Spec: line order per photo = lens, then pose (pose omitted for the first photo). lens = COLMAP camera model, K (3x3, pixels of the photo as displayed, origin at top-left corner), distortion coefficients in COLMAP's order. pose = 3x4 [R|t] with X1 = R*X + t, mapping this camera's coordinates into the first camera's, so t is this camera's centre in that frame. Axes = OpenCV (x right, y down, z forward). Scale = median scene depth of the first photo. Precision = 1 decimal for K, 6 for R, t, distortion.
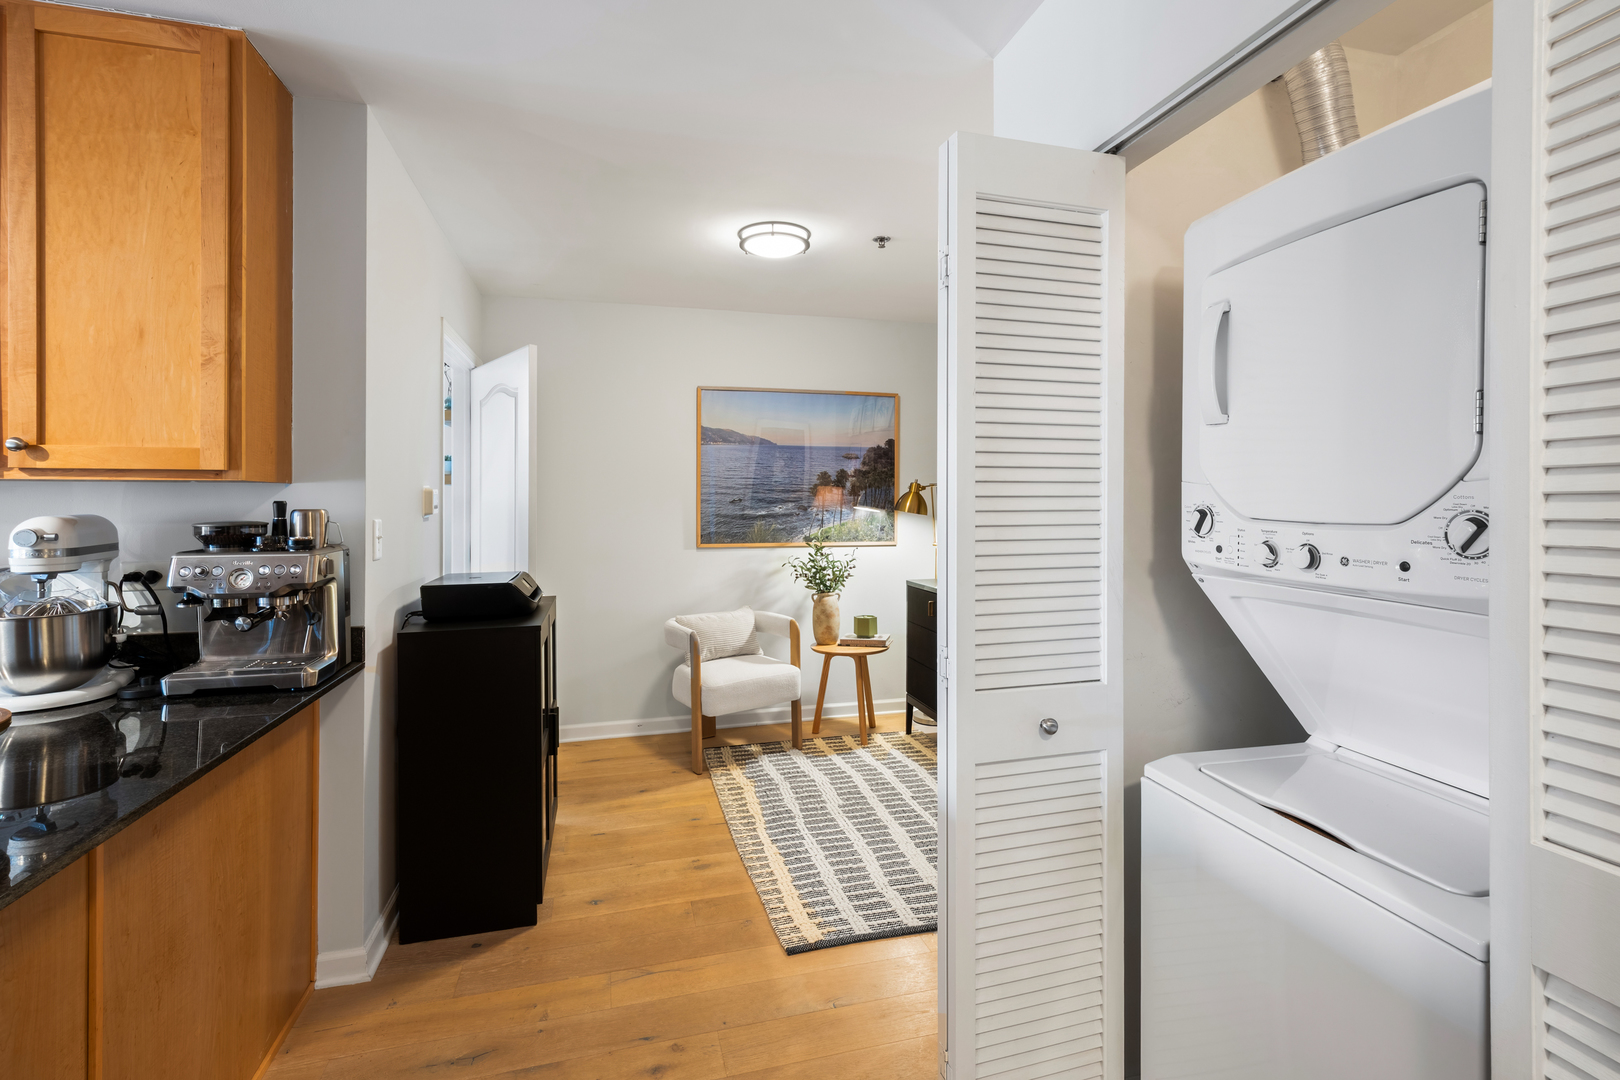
lens RADIAL K [[753.5, 0, 799.6], [0, 753.5, 506.8], [0, 0, 1]] dist [0.007877, 0.000358]
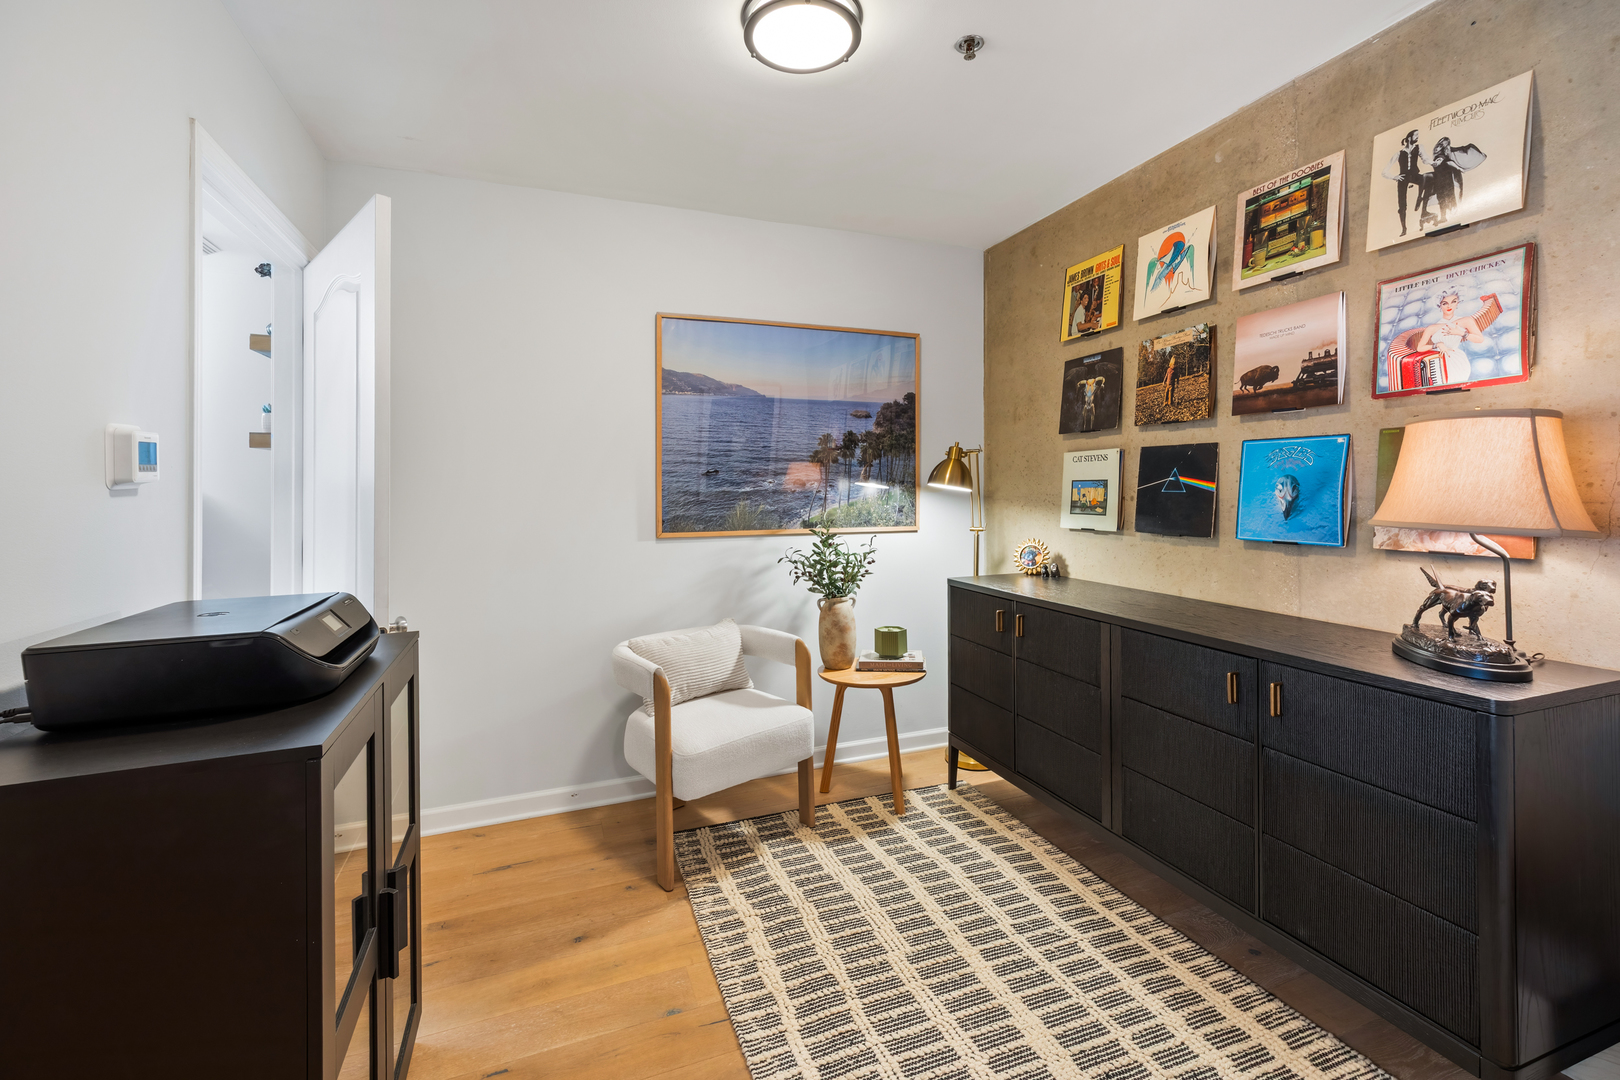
lens RADIAL K [[707.8, 0, 808.5], [0, 707.8, 482.8], [0, 0, 1]] dist [0.010206, -0.000163]
pose [[0.993965, -0.005126, 0.109580, -0.081793], [0.006889, 0.999853, -0.015715, 0.016450], [-0.109484, 0.016375, 0.993854, 0.388138]]
